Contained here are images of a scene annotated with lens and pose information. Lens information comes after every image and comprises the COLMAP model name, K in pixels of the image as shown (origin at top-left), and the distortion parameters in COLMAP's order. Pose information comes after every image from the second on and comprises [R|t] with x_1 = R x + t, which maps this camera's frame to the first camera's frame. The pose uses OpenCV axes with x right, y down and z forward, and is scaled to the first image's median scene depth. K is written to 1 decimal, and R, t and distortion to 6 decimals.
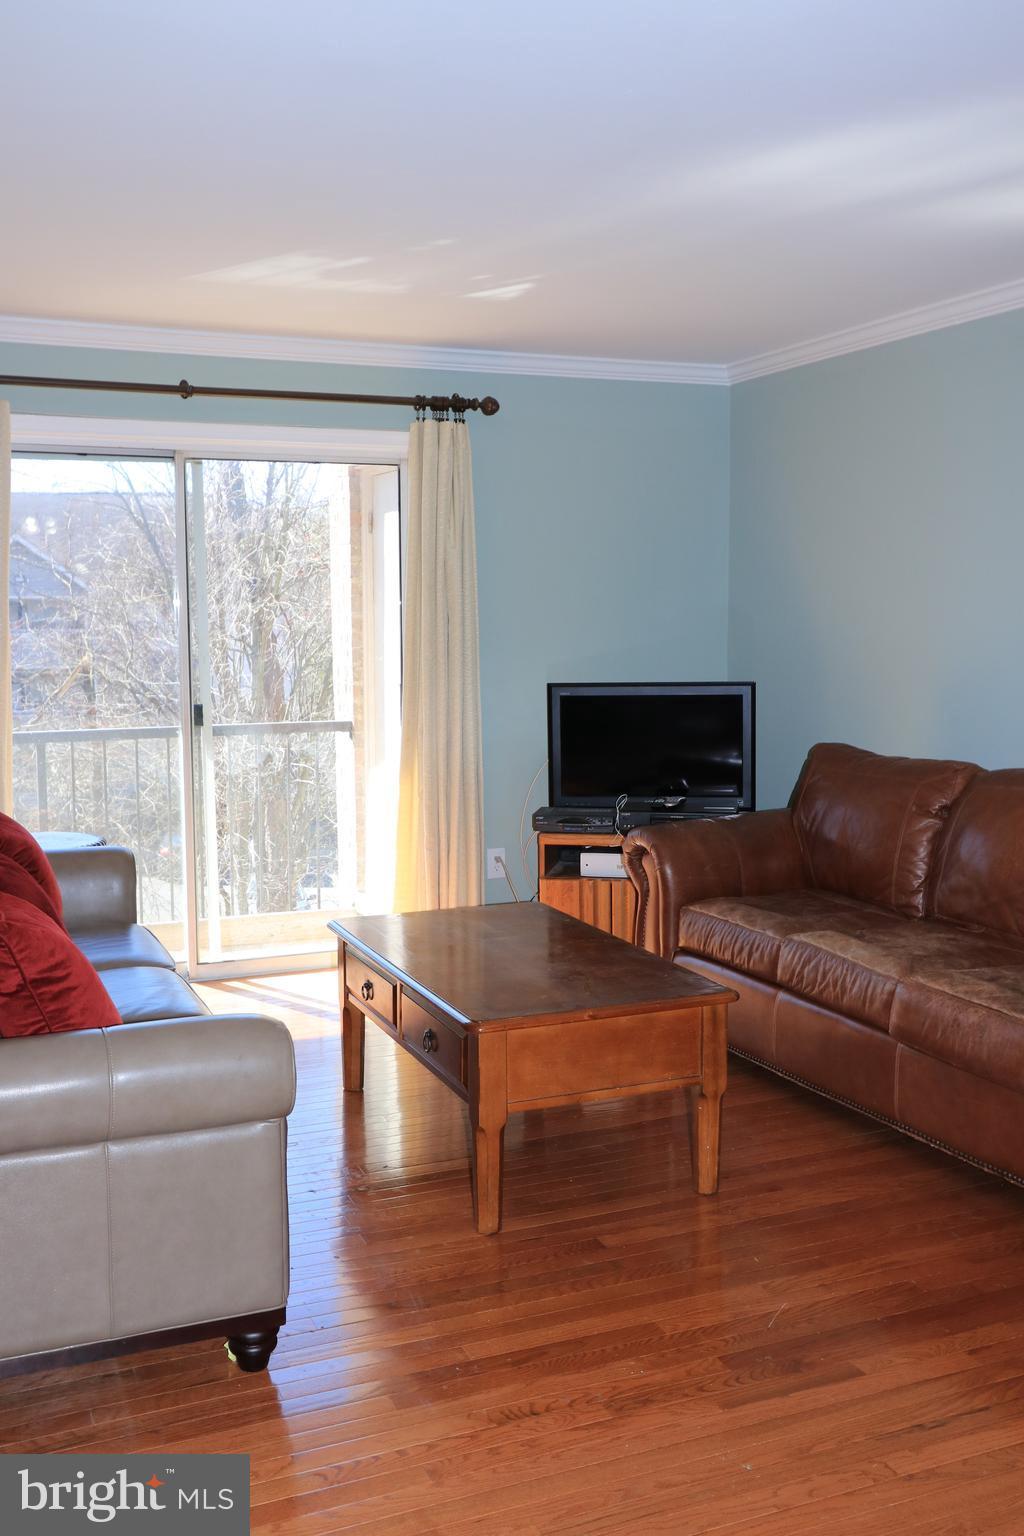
lens RADIAL K [[1458.2, 0, 505.0], [0, 1458.2, 773.5], [0, 0, 1]] dist [0.007747, 0.000000]
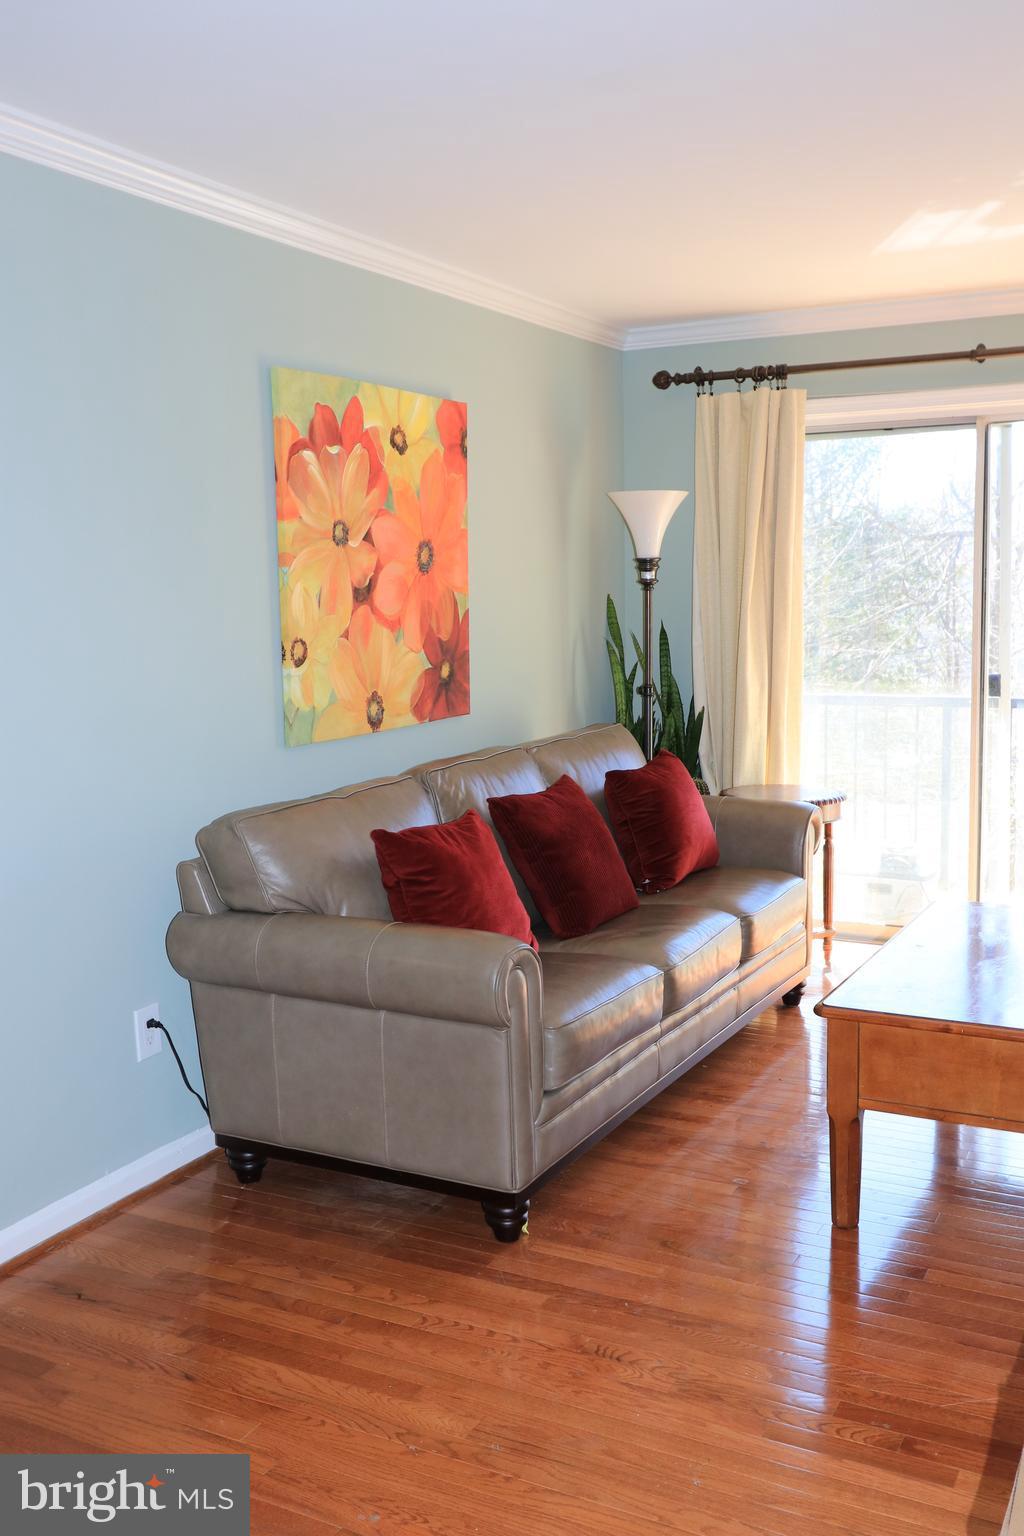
lens RADIAL K [[1458.2, 0, 504.6], [0, 1458.2, 763.9], [0, 0, 1]] dist [0.007747, 0.000000]
pose [[0.638236, 0.086532, -0.764962, 0.545692], [-0.074001, 0.995957, 0.050920, -0.021541], [0.766275, 0.024109, 0.642060, 0.199036]]
